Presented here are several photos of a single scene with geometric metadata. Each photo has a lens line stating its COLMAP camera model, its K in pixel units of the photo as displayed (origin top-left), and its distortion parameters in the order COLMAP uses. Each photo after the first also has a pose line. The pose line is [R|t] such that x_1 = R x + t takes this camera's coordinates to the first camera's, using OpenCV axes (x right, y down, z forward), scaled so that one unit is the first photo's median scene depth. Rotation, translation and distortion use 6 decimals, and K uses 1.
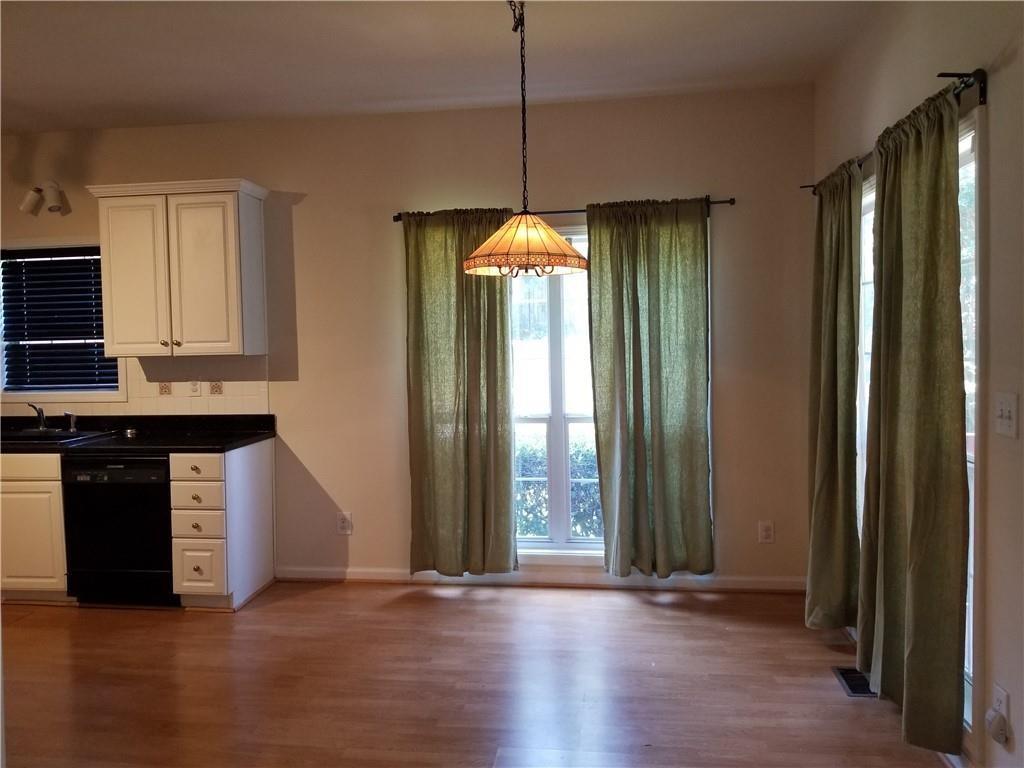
lens RADIAL K [[802.4, 0, 510.7], [0, 802.4, 381.4], [0, 0, 1]] dist [0.066547, -0.096820]
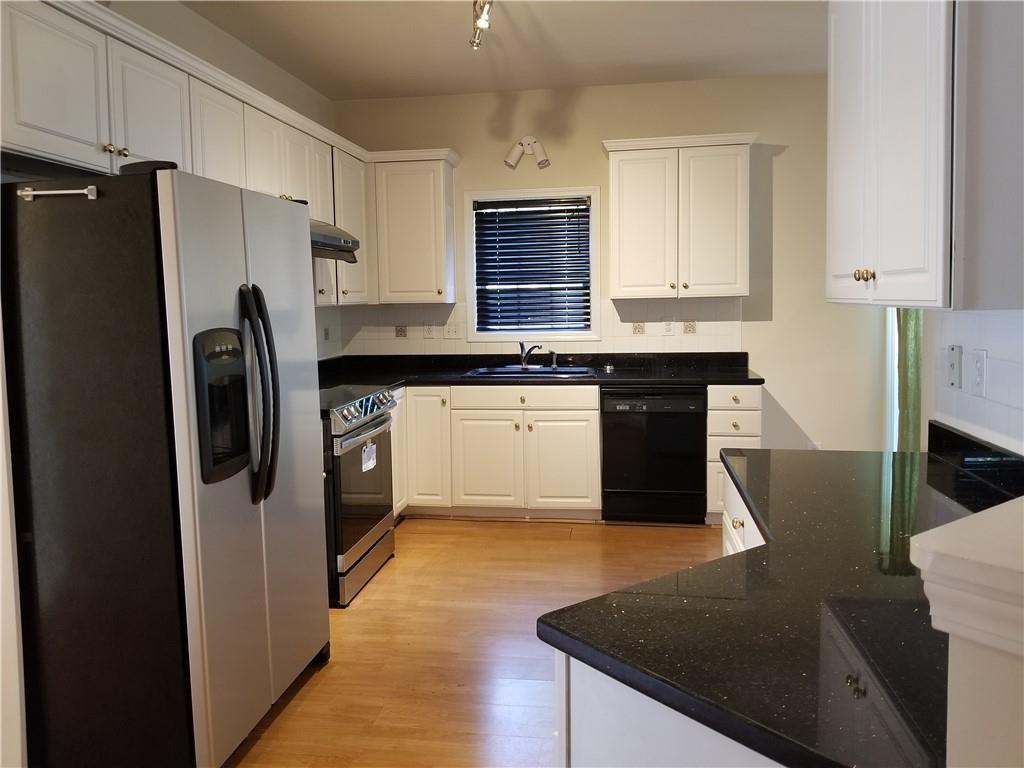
lens RADIAL K [[802.4, 0, 511.0], [0, 802.4, 360.7], [0, 0, 1]] dist [0.066547, -0.096820]
pose [[0.999933, 0.000668, -0.011590, -0.595649], [-0.000321, 0.999552, 0.029936, 0.020302], [0.011604, -0.029931, 0.999485, -0.083427]]
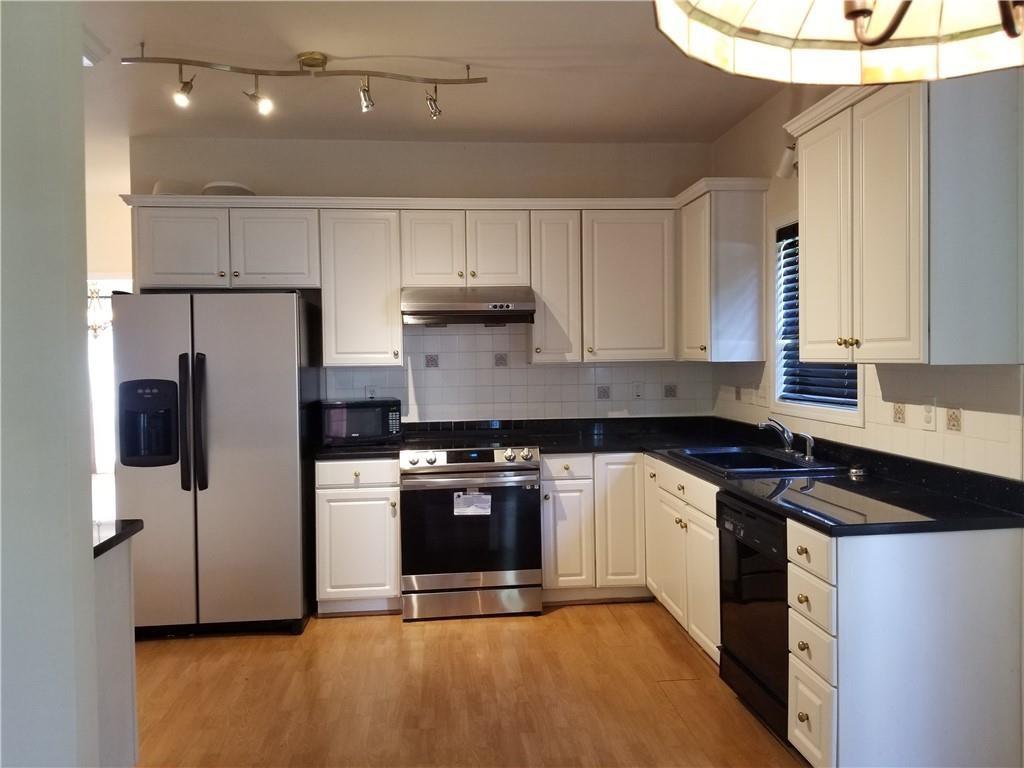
lens RADIAL K [[802.4, 0, 510.6], [0, 802.4, 379.0], [0, 0, 1]] dist [0.066547, -0.096820]
pose [[0.236600, 0.044297, -0.970597, 0.119745], [-0.038951, 0.998590, 0.036080, -0.029518], [0.970826, 0.029269, 0.237992, 0.560761]]
